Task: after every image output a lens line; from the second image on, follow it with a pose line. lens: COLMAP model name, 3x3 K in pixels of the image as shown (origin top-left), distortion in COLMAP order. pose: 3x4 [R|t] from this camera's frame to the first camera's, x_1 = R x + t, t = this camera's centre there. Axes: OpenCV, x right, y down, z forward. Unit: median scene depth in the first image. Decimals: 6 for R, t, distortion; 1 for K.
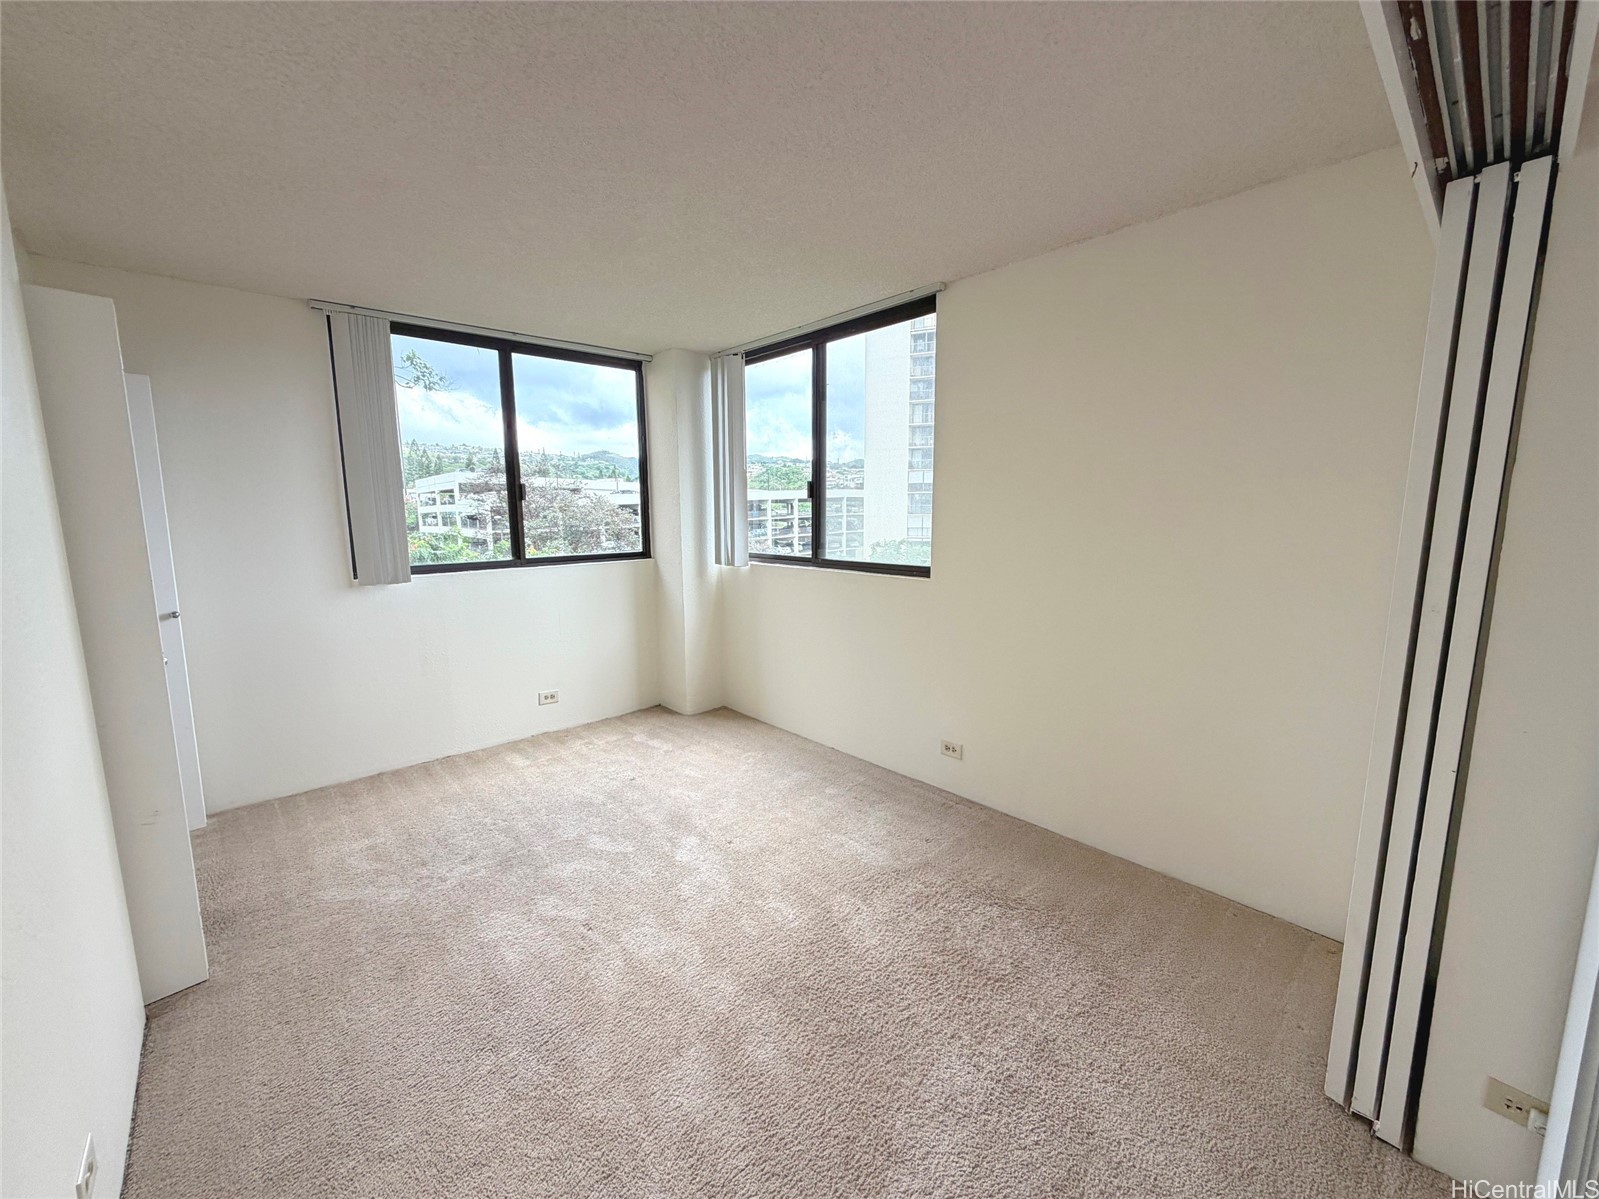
lens RADIAL K [[638.5, 0, 785.4], [0, 638.5, 597.6], [0, 0, 1]] dist [0.001364, 0.000622]
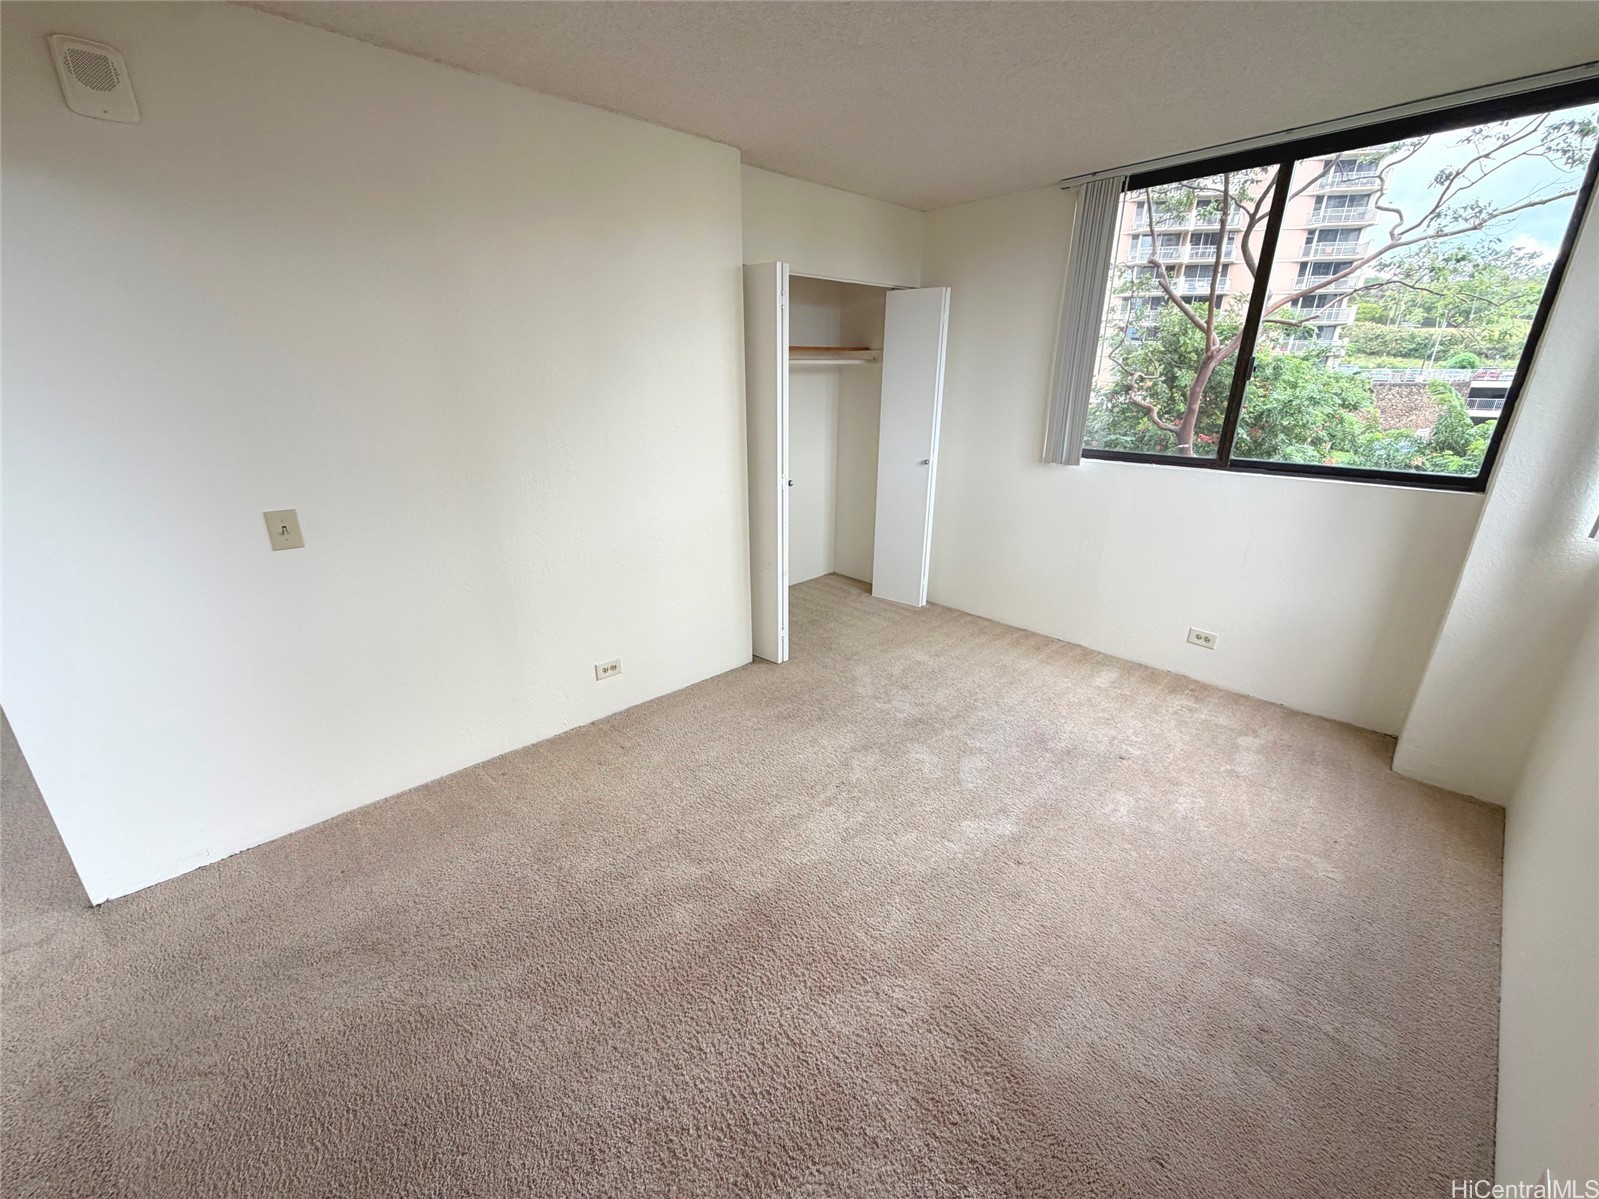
lens RADIAL K [[638.5, 0, 801.1], [0, 638.5, 592.8], [0, 0, 1]] dist [0.001364, 0.000622]
pose [[0.031750, 0.332397, -0.942605, 0.410567], [-0.139810, 0.935285, 0.325107, -0.102165], [0.989669, 0.121463, 0.076167, 0.516109]]
